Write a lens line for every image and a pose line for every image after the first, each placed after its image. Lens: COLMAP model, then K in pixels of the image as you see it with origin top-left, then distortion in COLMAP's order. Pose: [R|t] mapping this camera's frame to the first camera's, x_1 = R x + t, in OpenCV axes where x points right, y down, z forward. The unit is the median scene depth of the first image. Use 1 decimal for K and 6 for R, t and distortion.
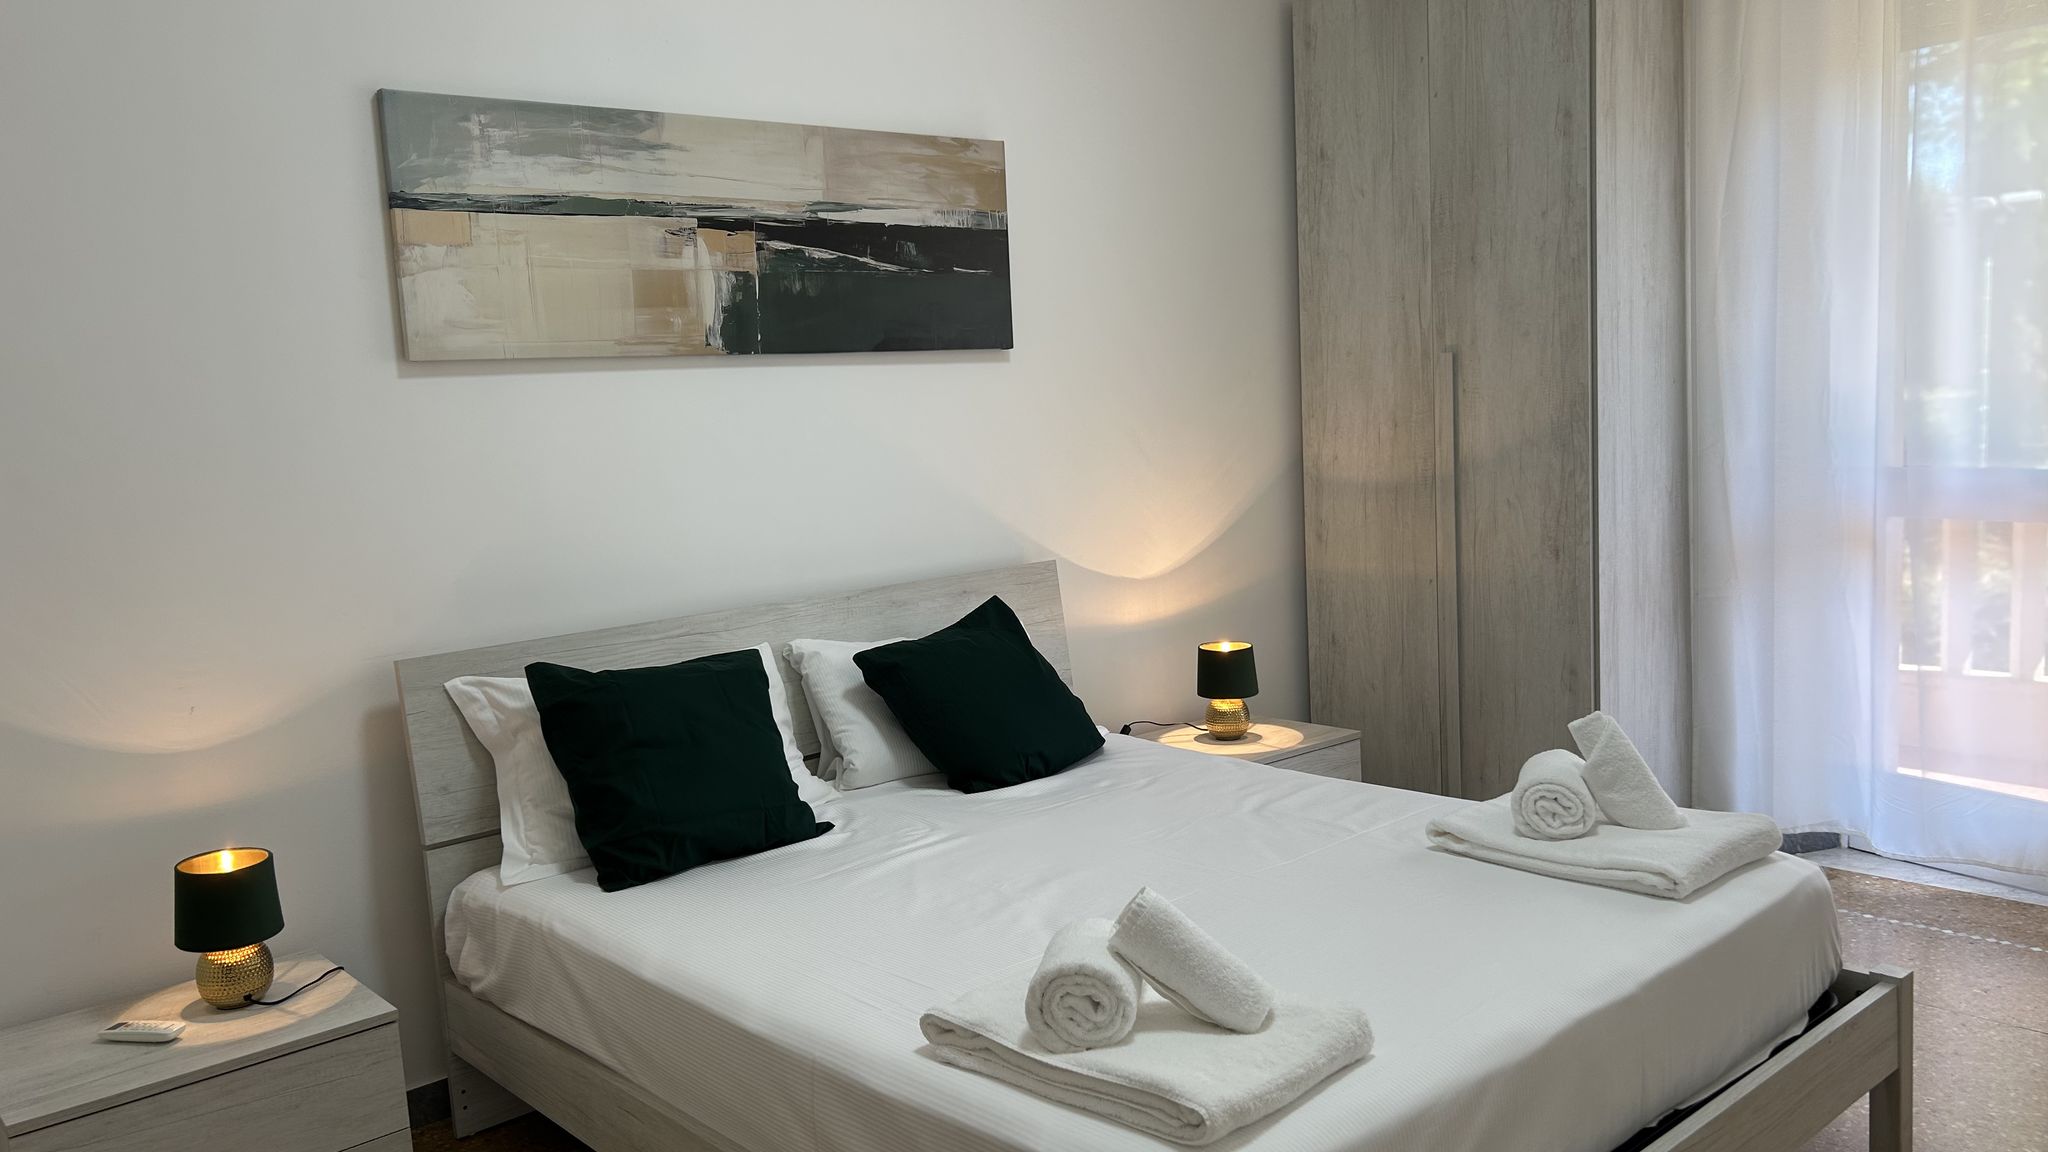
lens RADIAL K [[1555.2, 0, 1017.7], [0, 1555.2, 595.3], [0, 0, 1]] dist [0.047064, -0.044955]
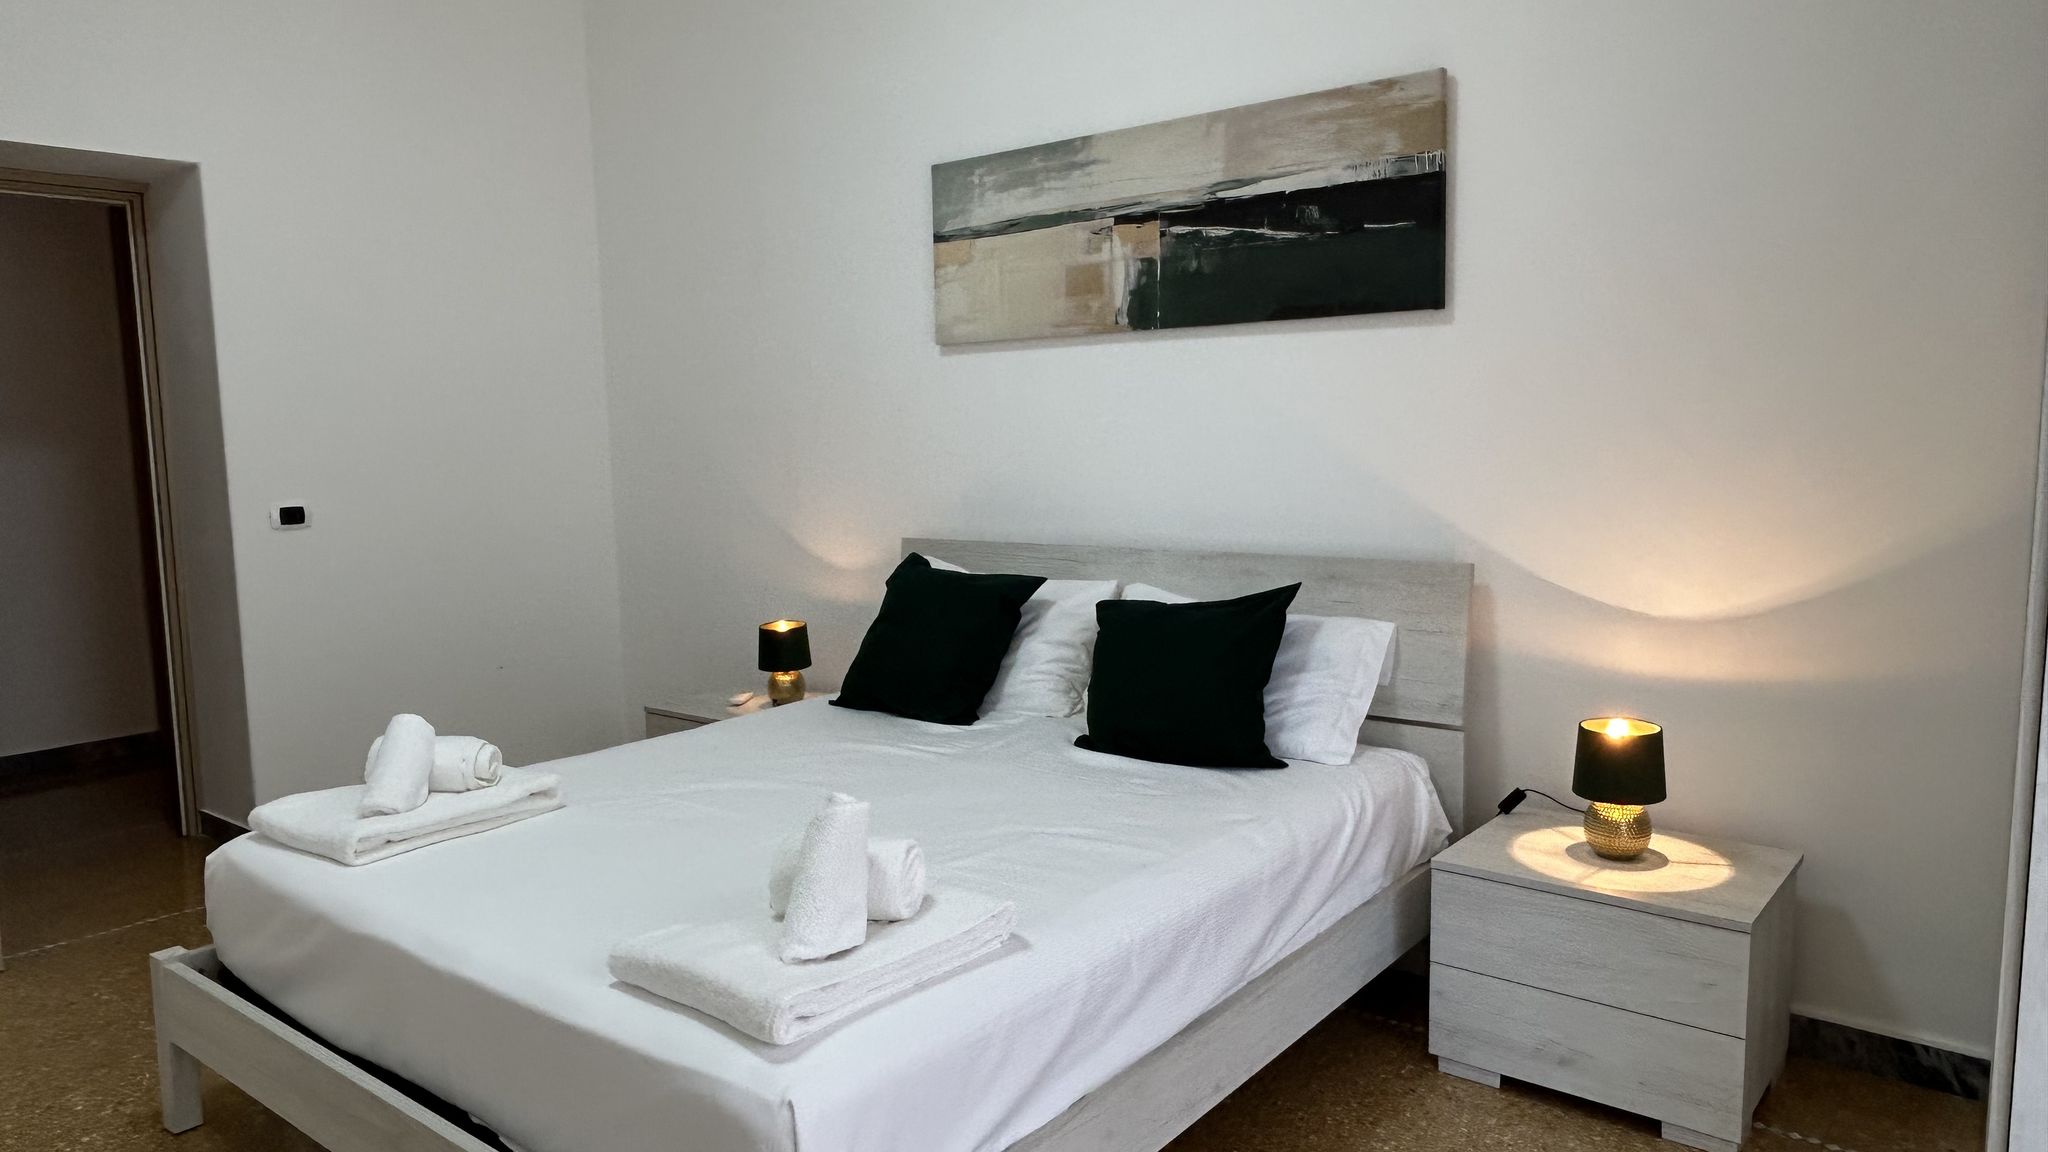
lens RADIAL K [[1363.1, 0, 1007.3], [0, 1363.1, 569.4], [0, 0, 1]] dist [0.002133, -0.007926]
pose [[0.163123, 0.162597, -0.973115, 0.833083], [-0.104610, 0.983617, 0.146816, -0.120966], [0.981044, 0.077848, 0.177459, 0.754297]]
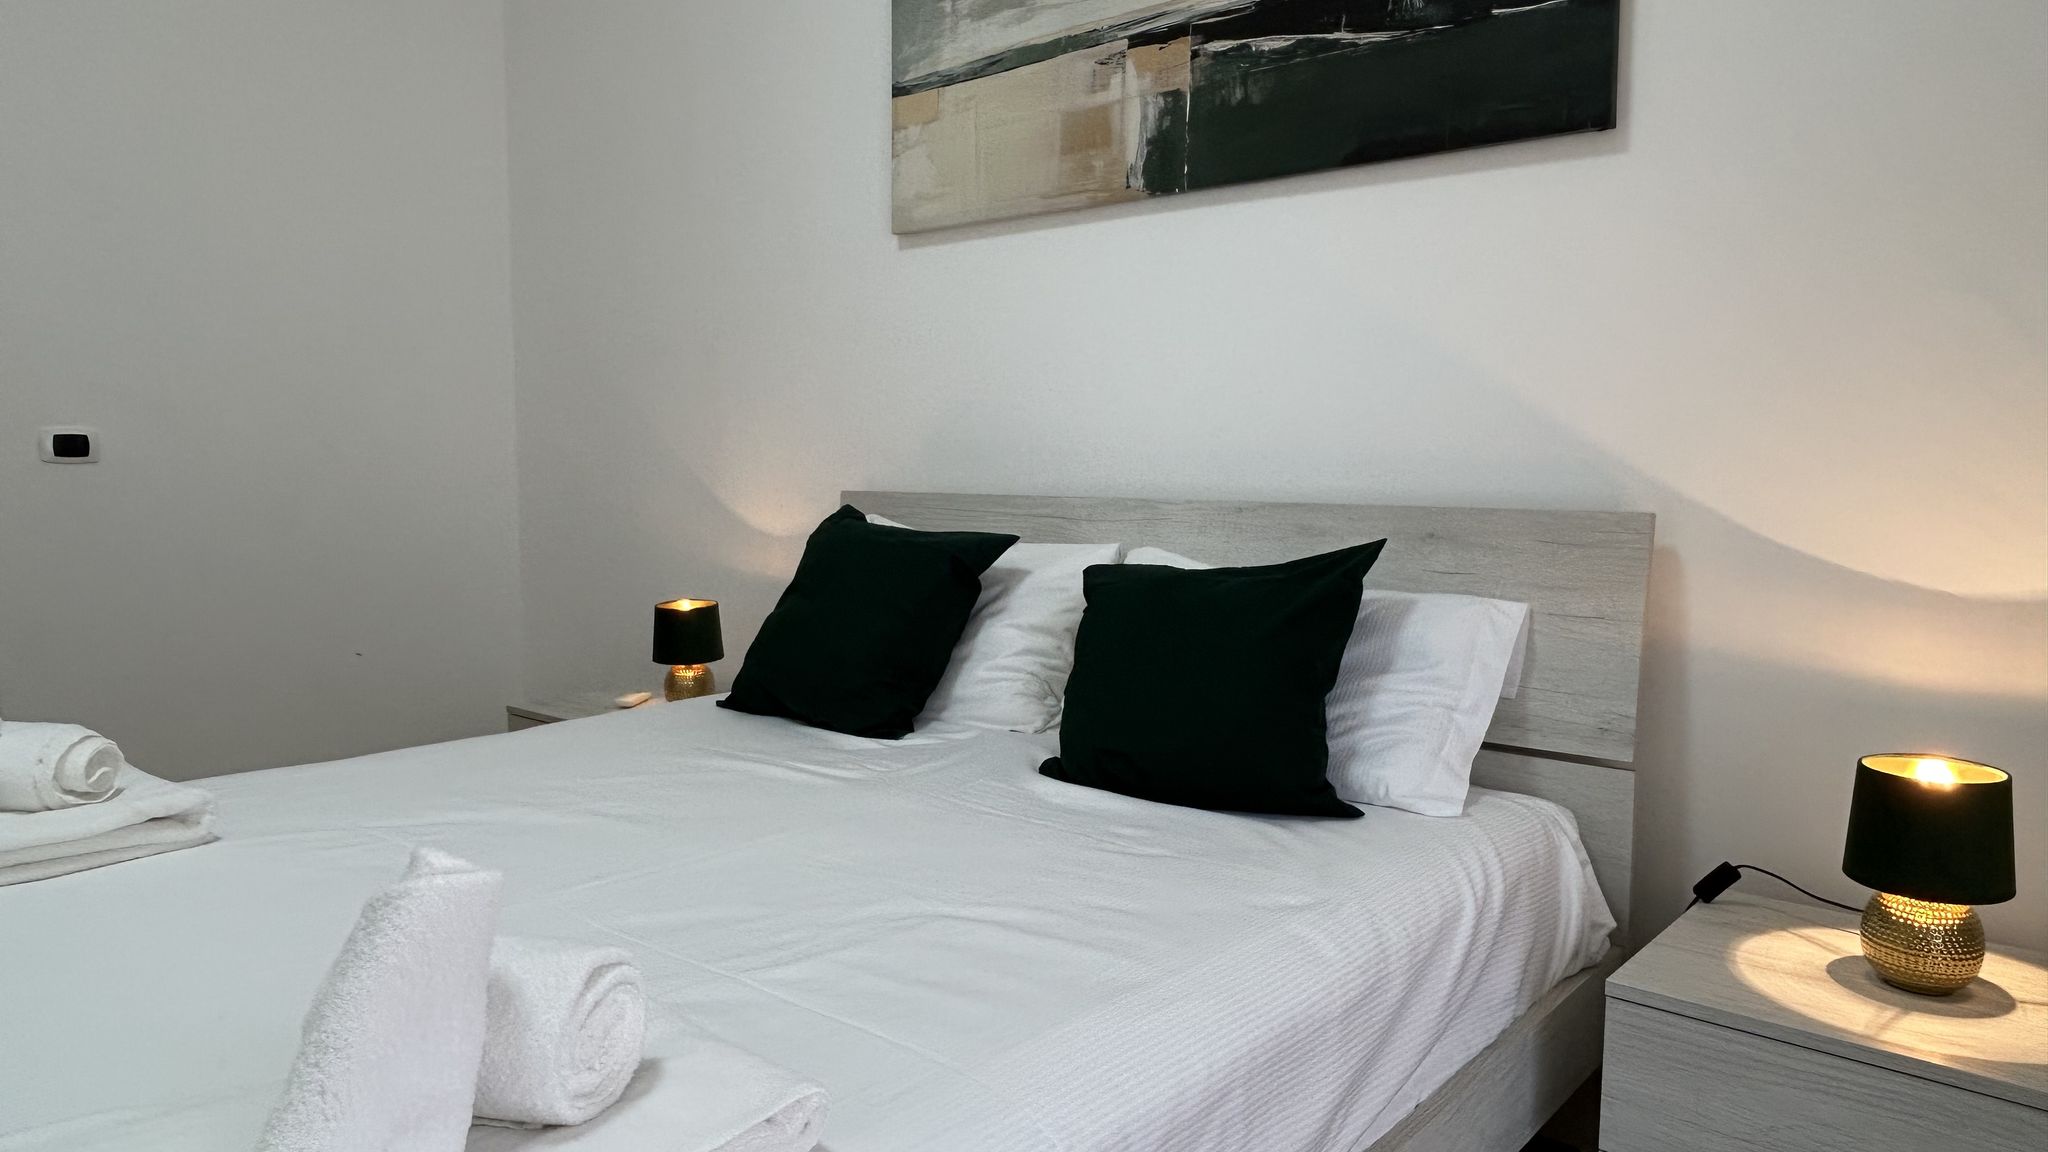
lens RADIAL K [[1363.1, 0, 1009.1], [0, 1363.1, 566.8], [0, 0, 1]] dist [0.002133, -0.007926]
pose [[0.131696, 0.143268, -0.980883, 0.557393], [-0.130641, 0.983379, 0.126092, -0.042199], [0.982644, 0.111537, 0.148224, 0.854966]]
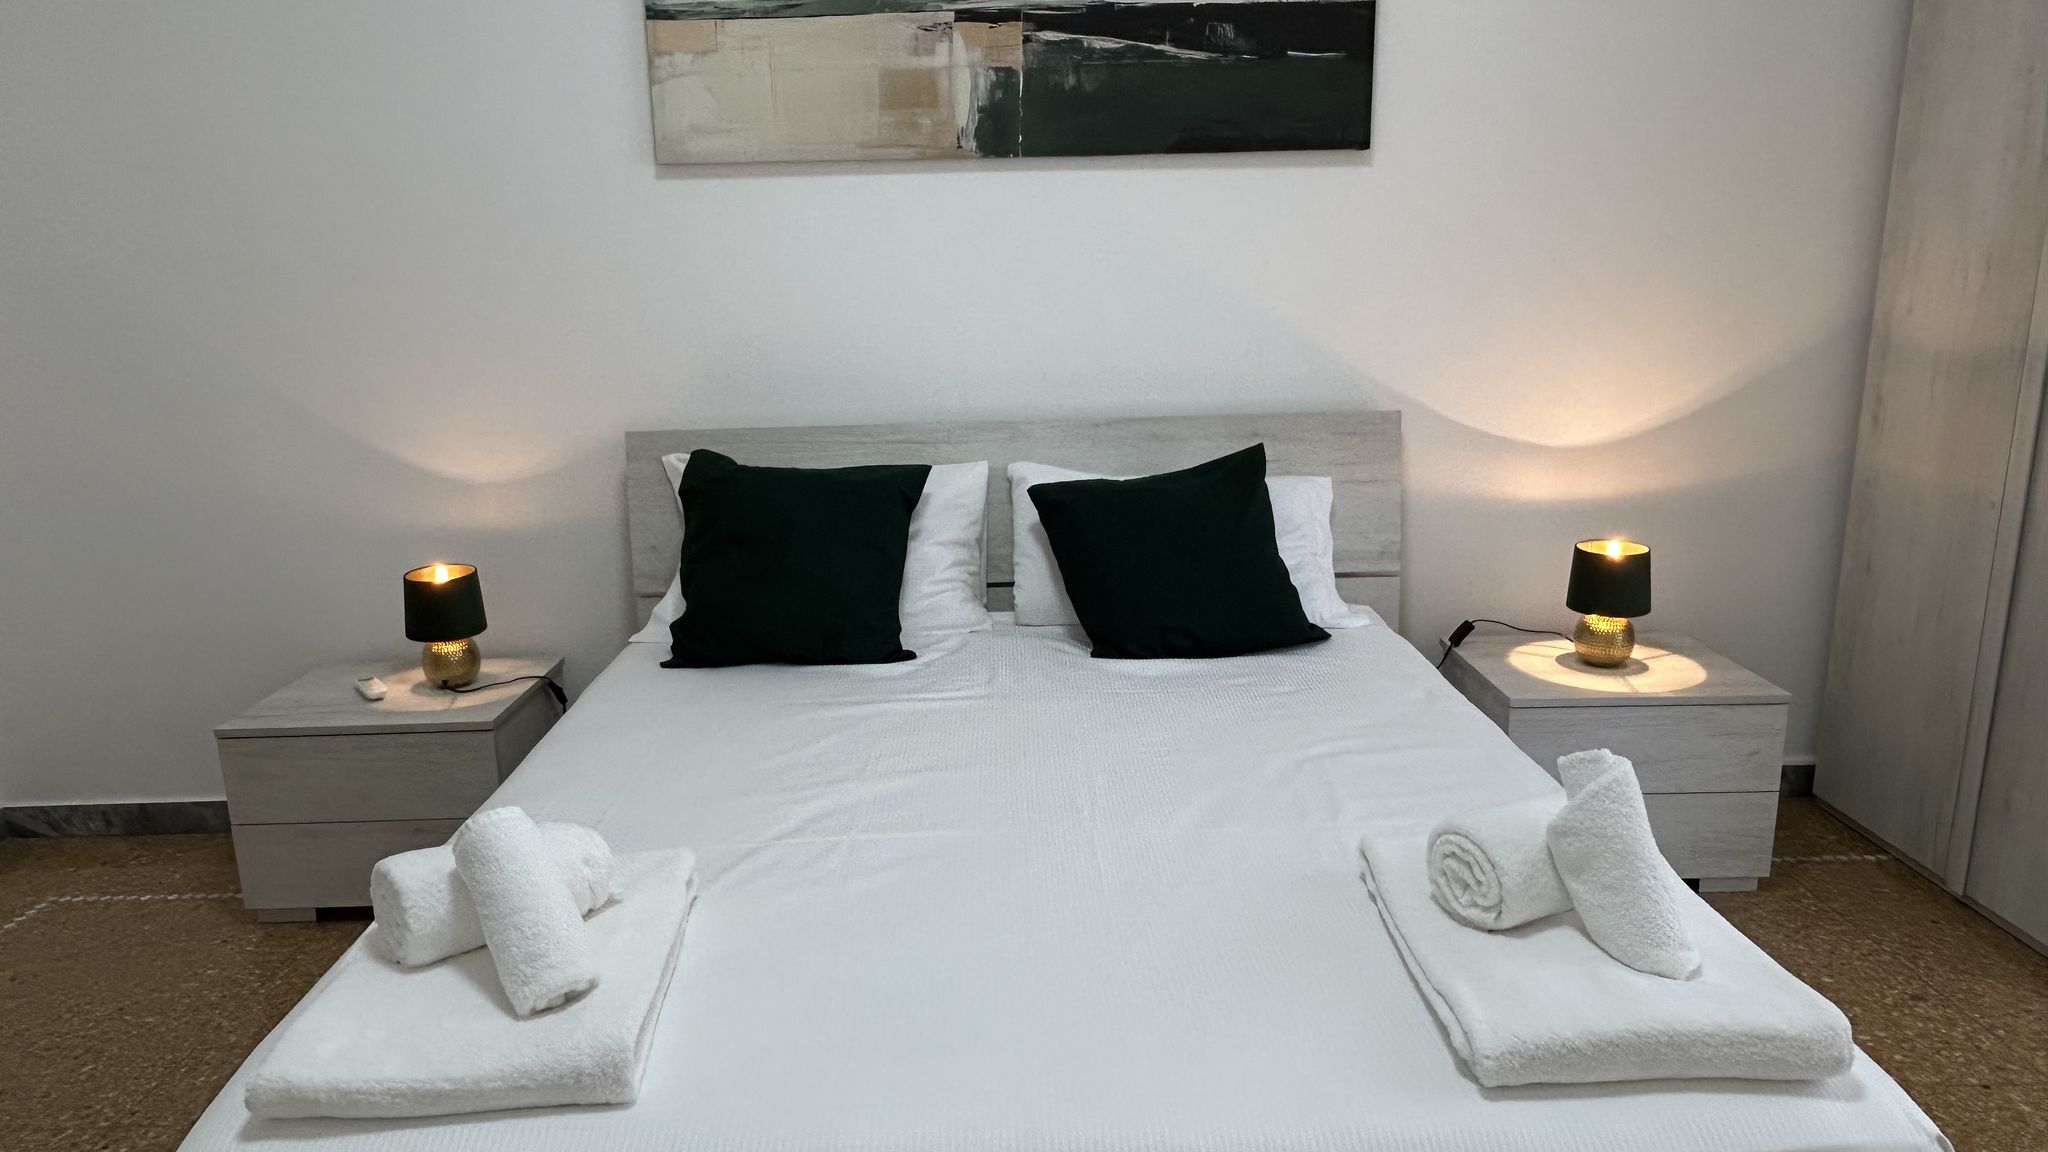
lens RADIAL K [[1363.1, 0, 1010.4], [0, 1363.1, 580.8], [0, 0, 1]] dist [0.002133, -0.007926]
pose [[0.762152, 0.188882, -0.619232, 0.405125], [-0.101033, 0.979475, 0.174414, -0.047757], [0.639466, -0.070367, 0.765592, 0.354249]]
